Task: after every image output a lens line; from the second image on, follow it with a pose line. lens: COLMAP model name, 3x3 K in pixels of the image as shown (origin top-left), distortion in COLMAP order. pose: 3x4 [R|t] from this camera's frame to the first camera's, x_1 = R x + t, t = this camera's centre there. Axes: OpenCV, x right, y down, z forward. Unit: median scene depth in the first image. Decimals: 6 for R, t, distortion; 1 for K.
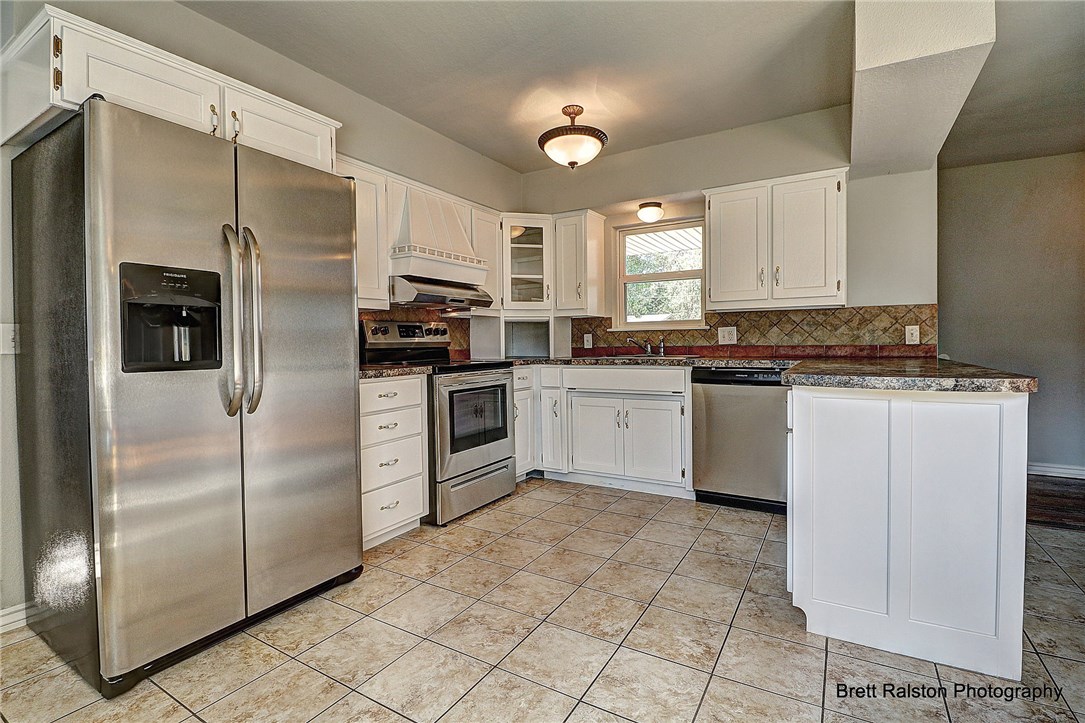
lens RADIAL K [[504.7, 0, 542.7], [0, 504.7, 349.4], [0, 0, 1]] dist [0.001667, -0.012115]
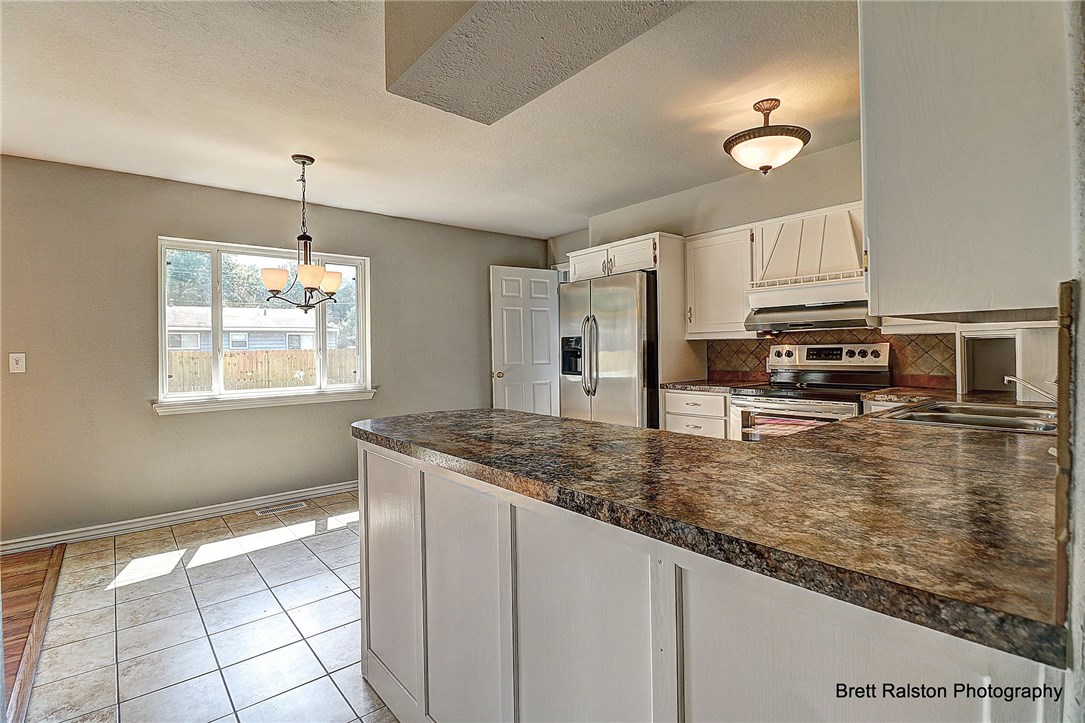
lens RADIAL K [[510.0, 0, 541.4], [0, 510.0, 349.8], [0, 0, 1]] dist [0.000781, -0.013065]
pose [[-0.319524, 0.015721, -0.947448, 1.007820], [0.004824, 0.999876, 0.014964, -0.071706], [0.947566, 0.000211, -0.319561, 0.910747]]
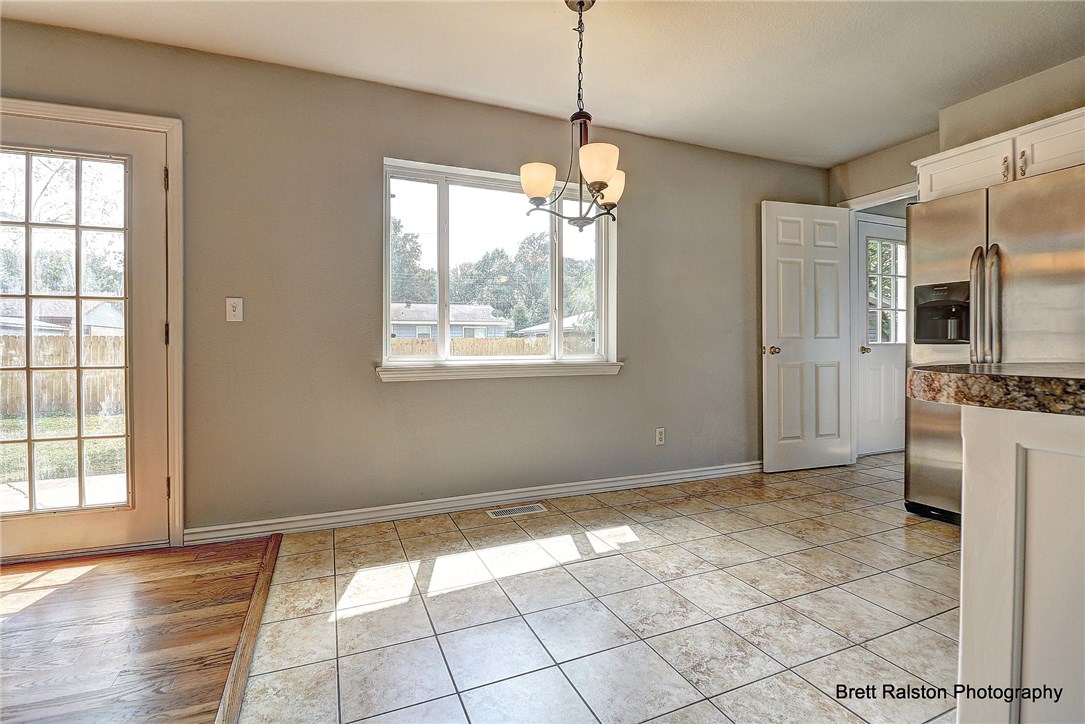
lens RADIAL K [[504.7, 0, 542.7], [0, 504.7, 349.9], [0, 0, 1]] dist [0.001667, -0.012115]
pose [[-0.583459, 0.016221, -0.811980, 0.761463], [-0.002126, 0.999767, 0.021500, 0.014585], [0.812140, 0.014271, -0.583289, 0.477688]]
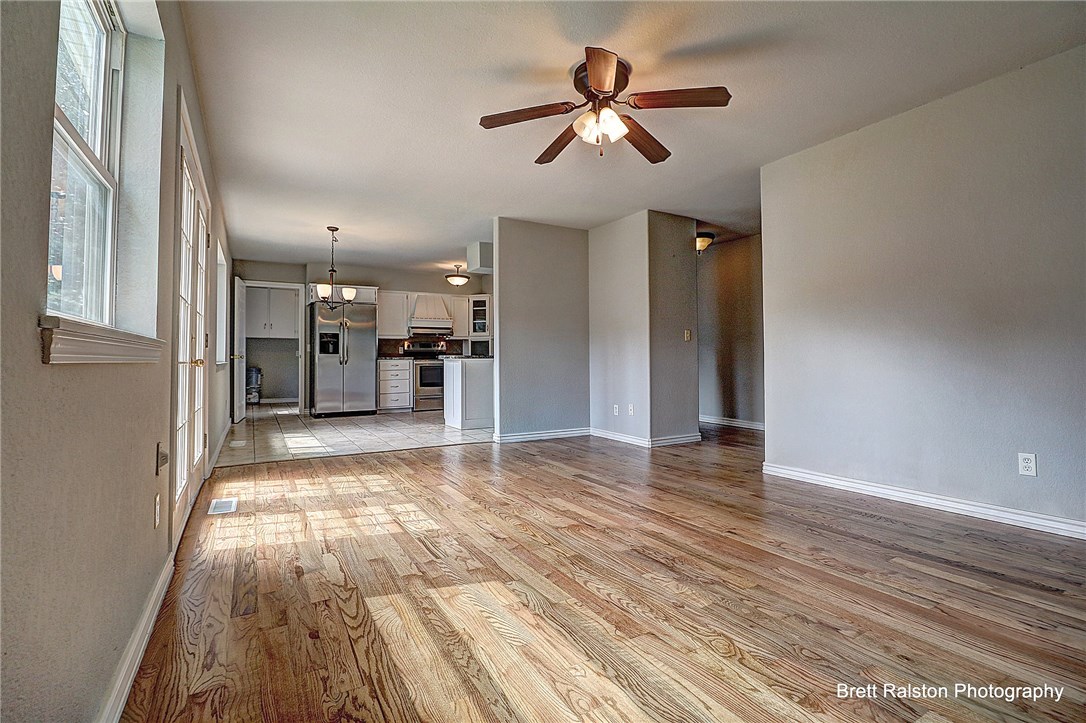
lens RADIAL K [[505.2, 0, 543.2], [0, 505.2, 349.4], [0, 0, 1]] dist [0.001667, -0.012115]
pose [[0.877058, -0.005821, -0.480349, 1.807964], [-0.008255, 0.999596, -0.027186, 0.059120], [0.480314, 0.027809, 0.876656, -1.210430]]
